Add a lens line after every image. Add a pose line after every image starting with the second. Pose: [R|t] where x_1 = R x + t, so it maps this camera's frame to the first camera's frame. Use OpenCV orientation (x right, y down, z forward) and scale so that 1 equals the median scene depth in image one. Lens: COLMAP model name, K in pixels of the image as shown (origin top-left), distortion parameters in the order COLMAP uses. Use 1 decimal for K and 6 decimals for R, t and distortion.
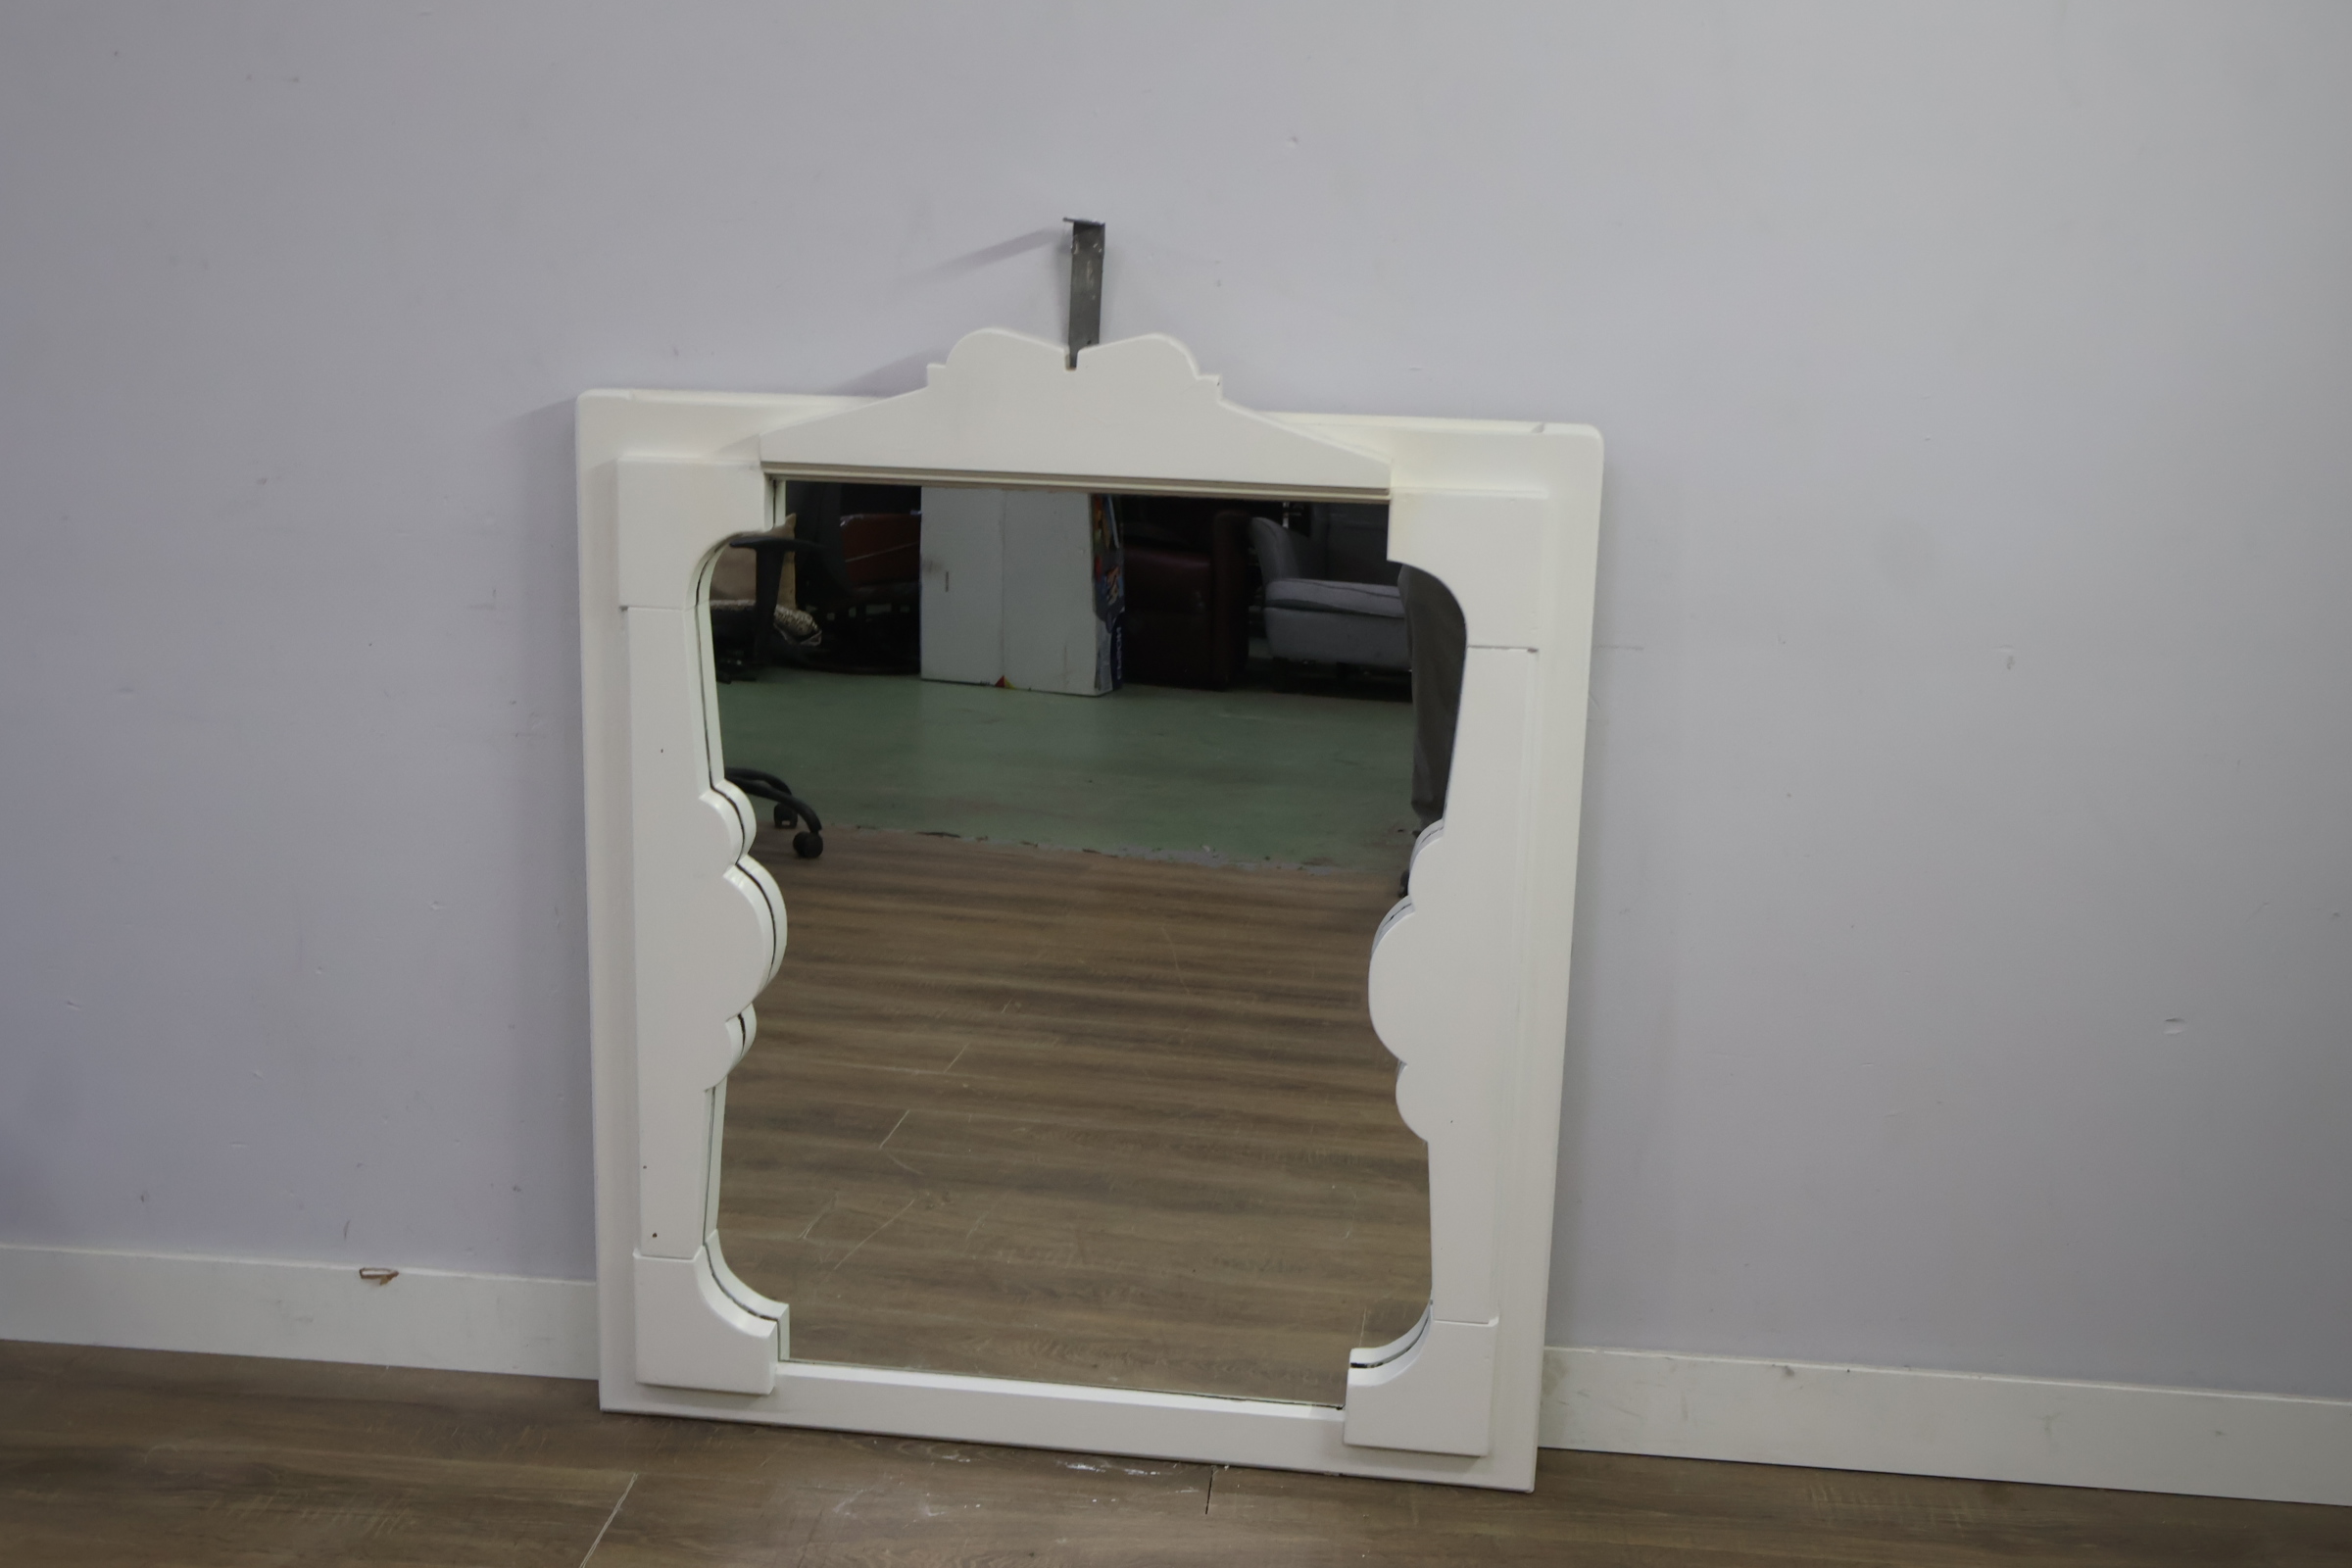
lens RADIAL K [[2521.4, 0, 1162.5], [0, 2521.4, 797.9], [0, 0, 1]] dist [-0.004481, 0.000000]
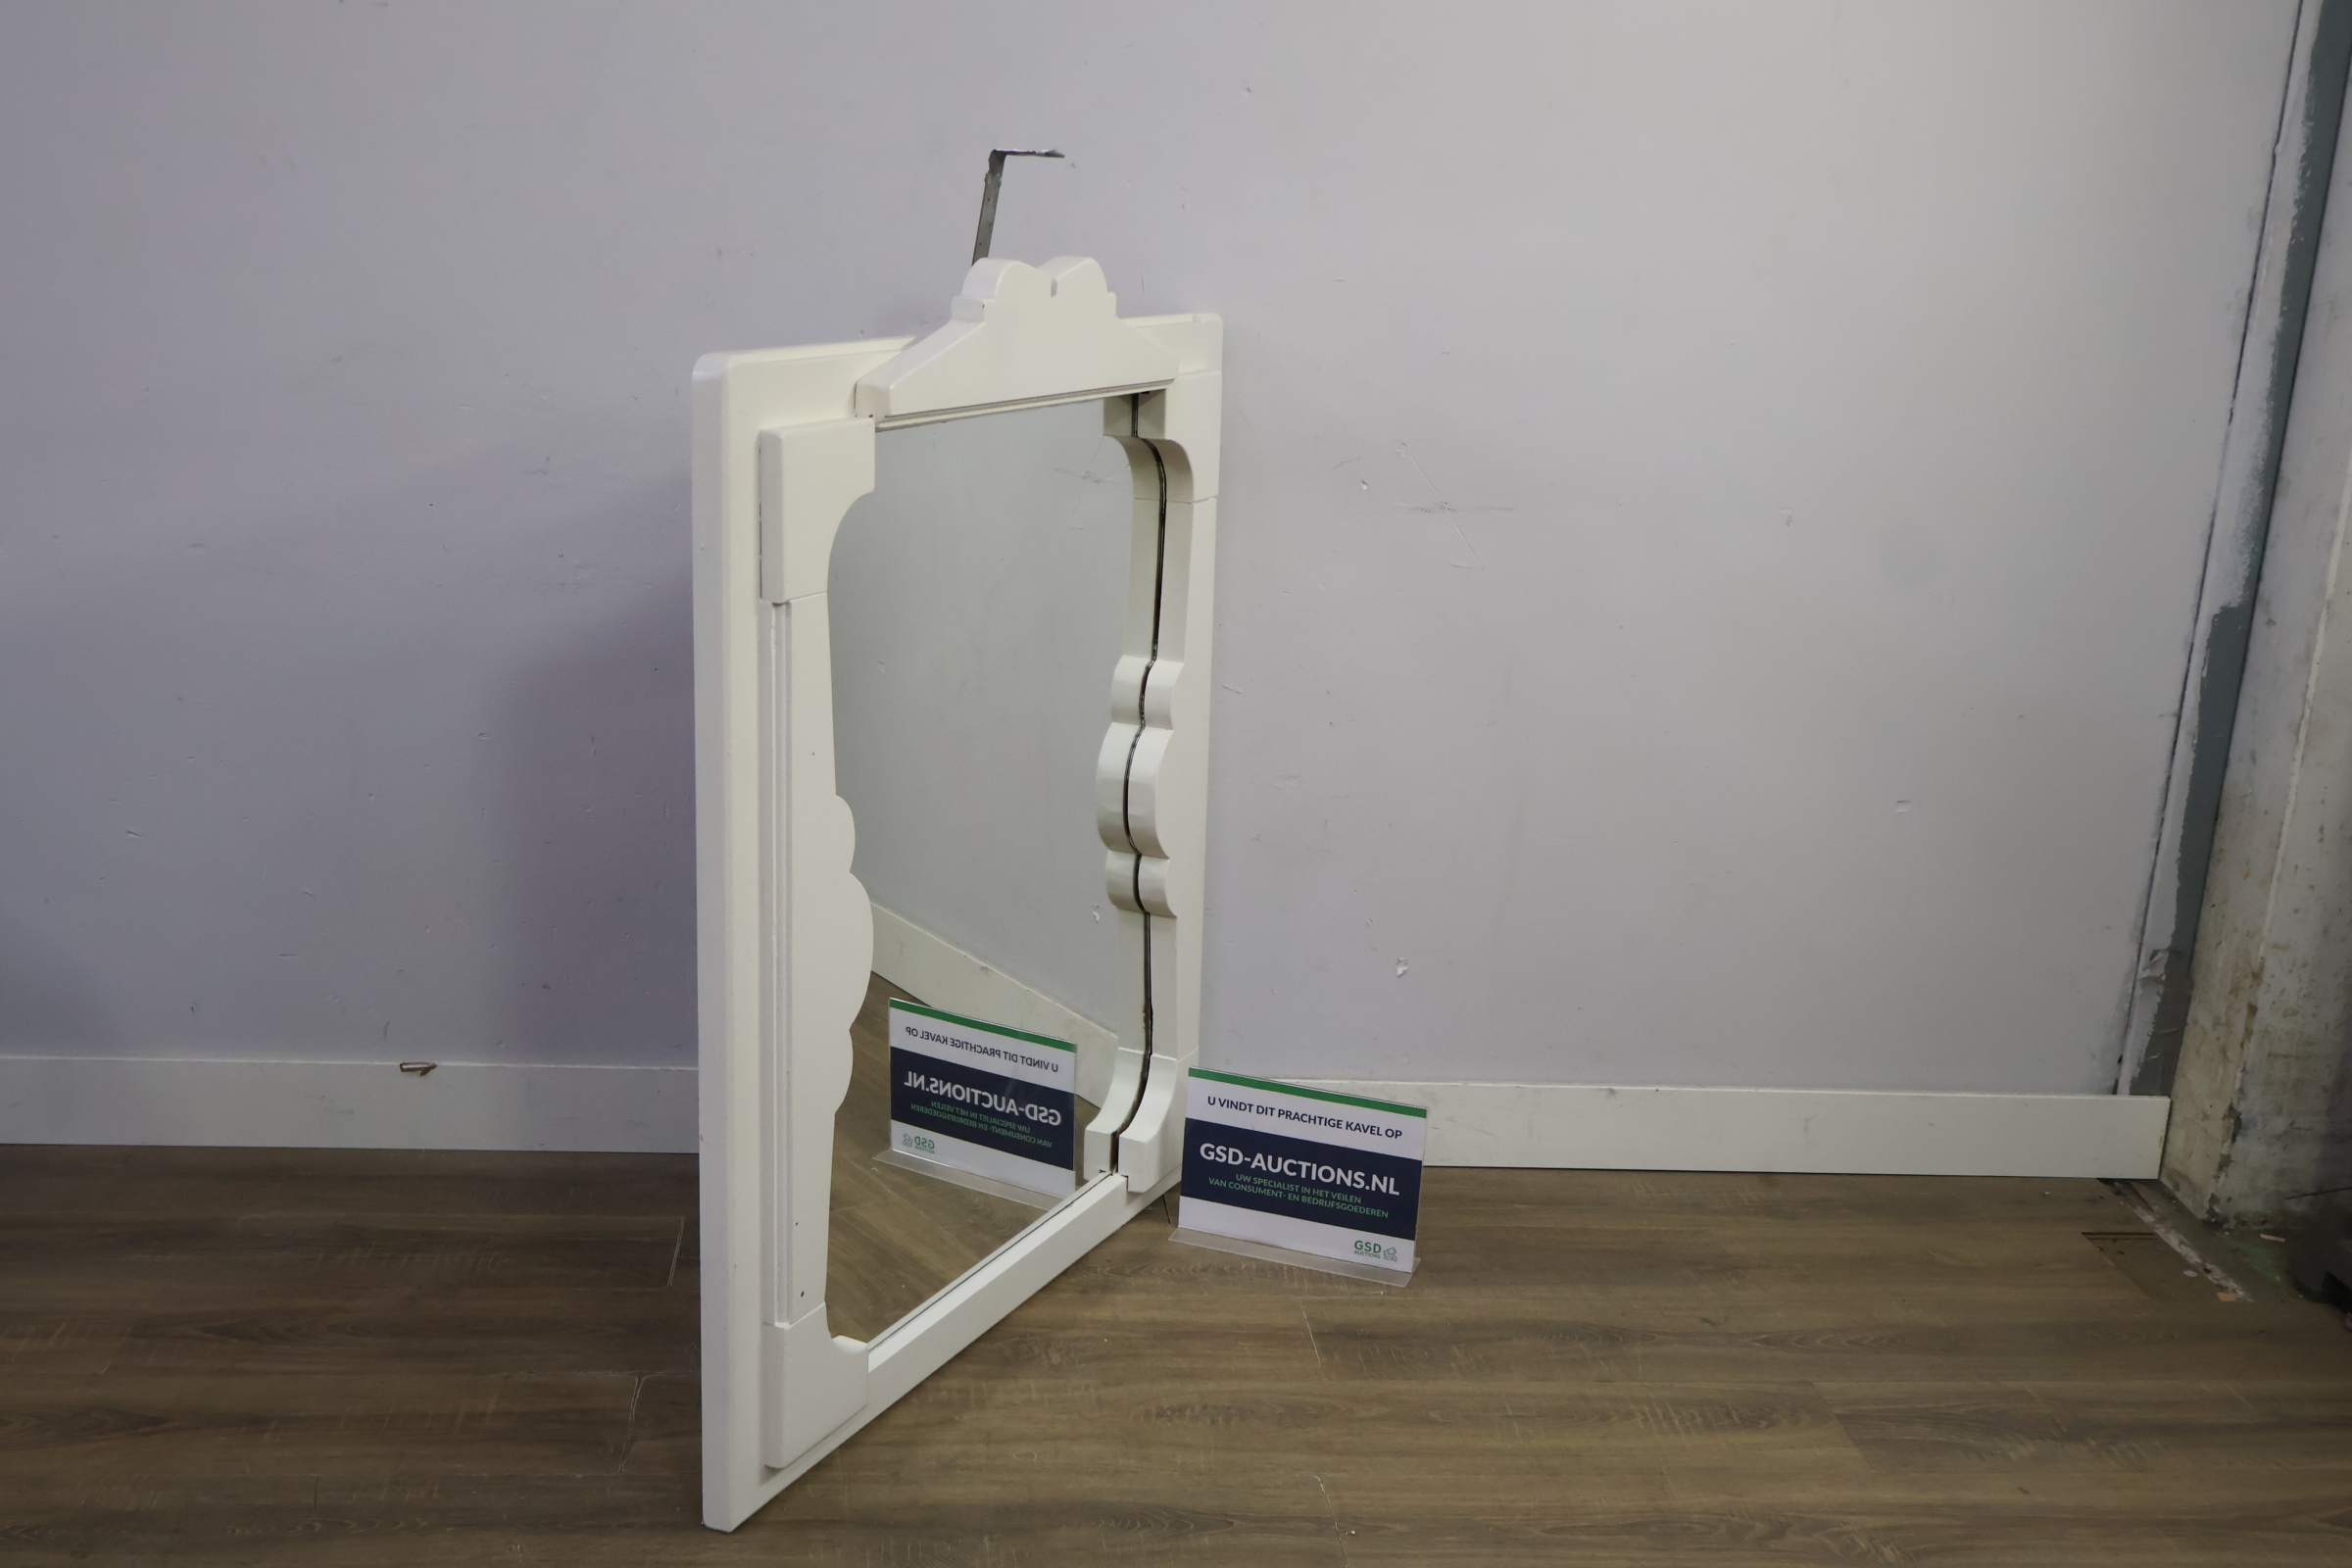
lens RADIAL K [[2521.4, 0, 1165.1], [0, 2521.4, 785.3], [0, 0, 1]] dist [-0.004481, 0.000000]
pose [[0.980099, -0.016490, 0.197821, -0.216199], [0.014235, 0.999817, 0.012816, 0.056056], [-0.197996, -0.009745, 0.980154, -0.183936]]
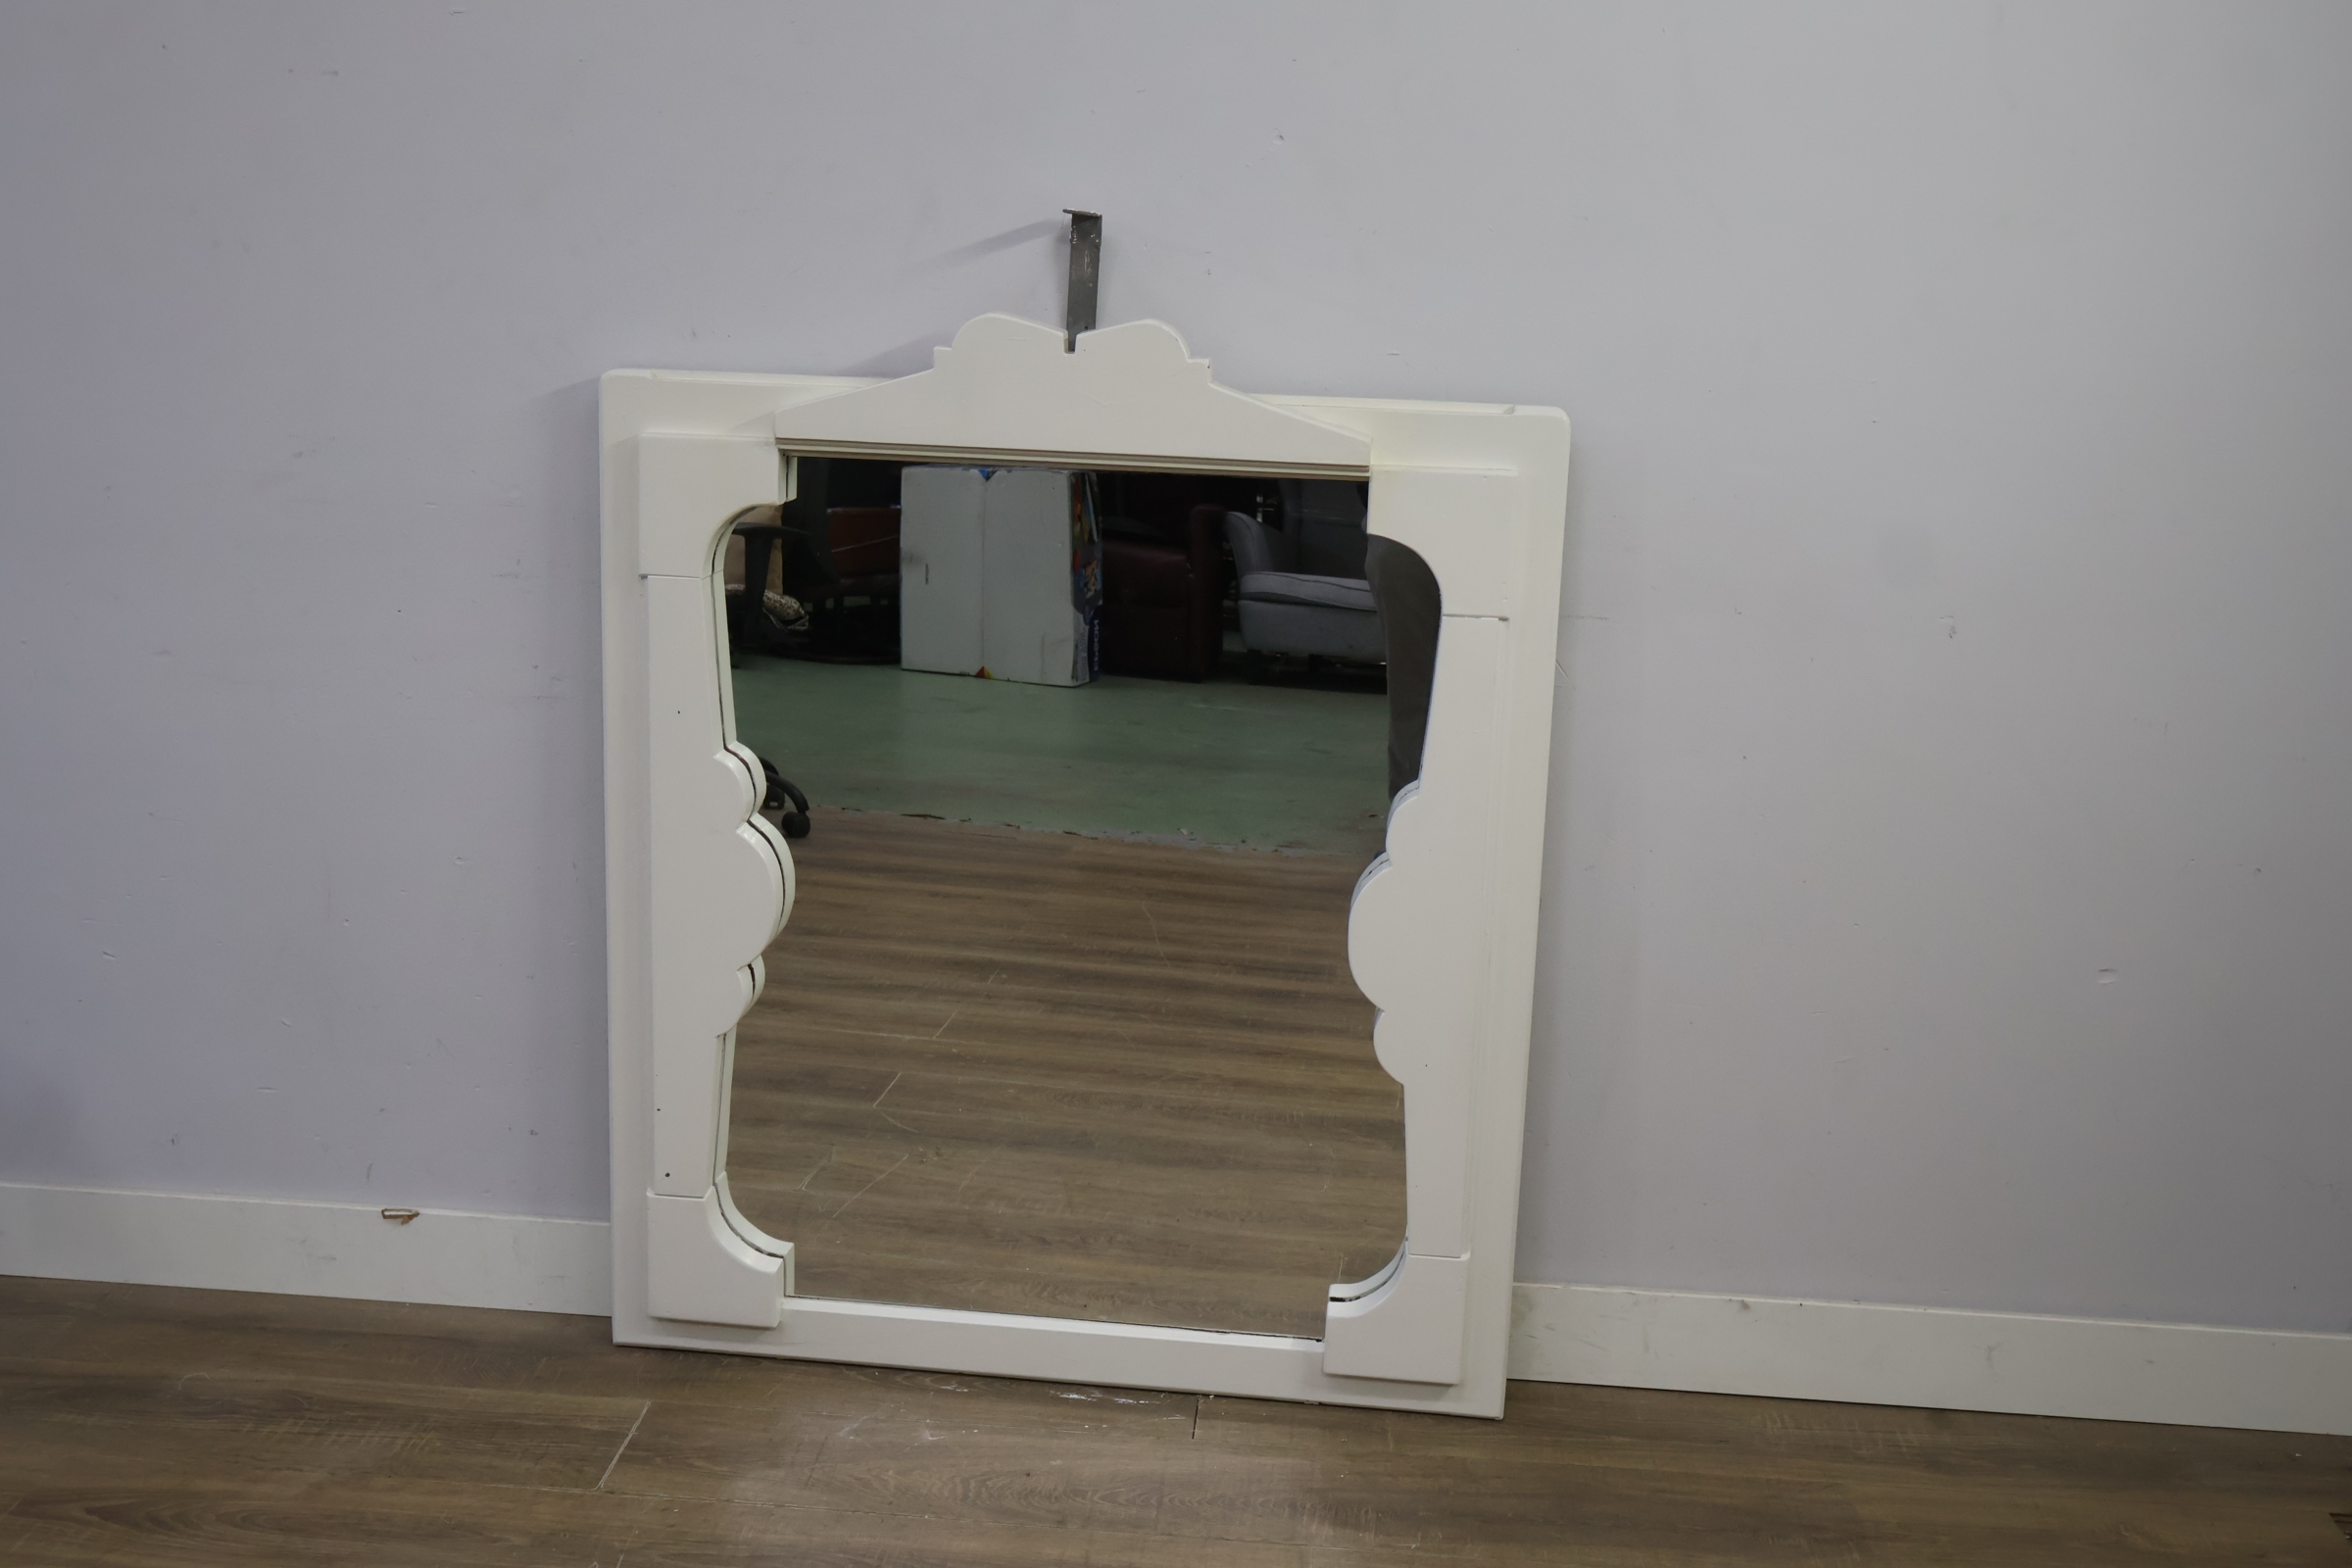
lens RADIAL K [[2521.4, 0, 1165.8], [0, 2521.4, 772.5], [0, 0, 1]] dist [-0.004481, 0.000000]
pose [[0.999906, 0.003513, 0.013266, -0.008653], [-0.003373, 0.999938, -0.010605, 0.016796], [-0.013303, 0.010559, 0.999856, -0.054704]]
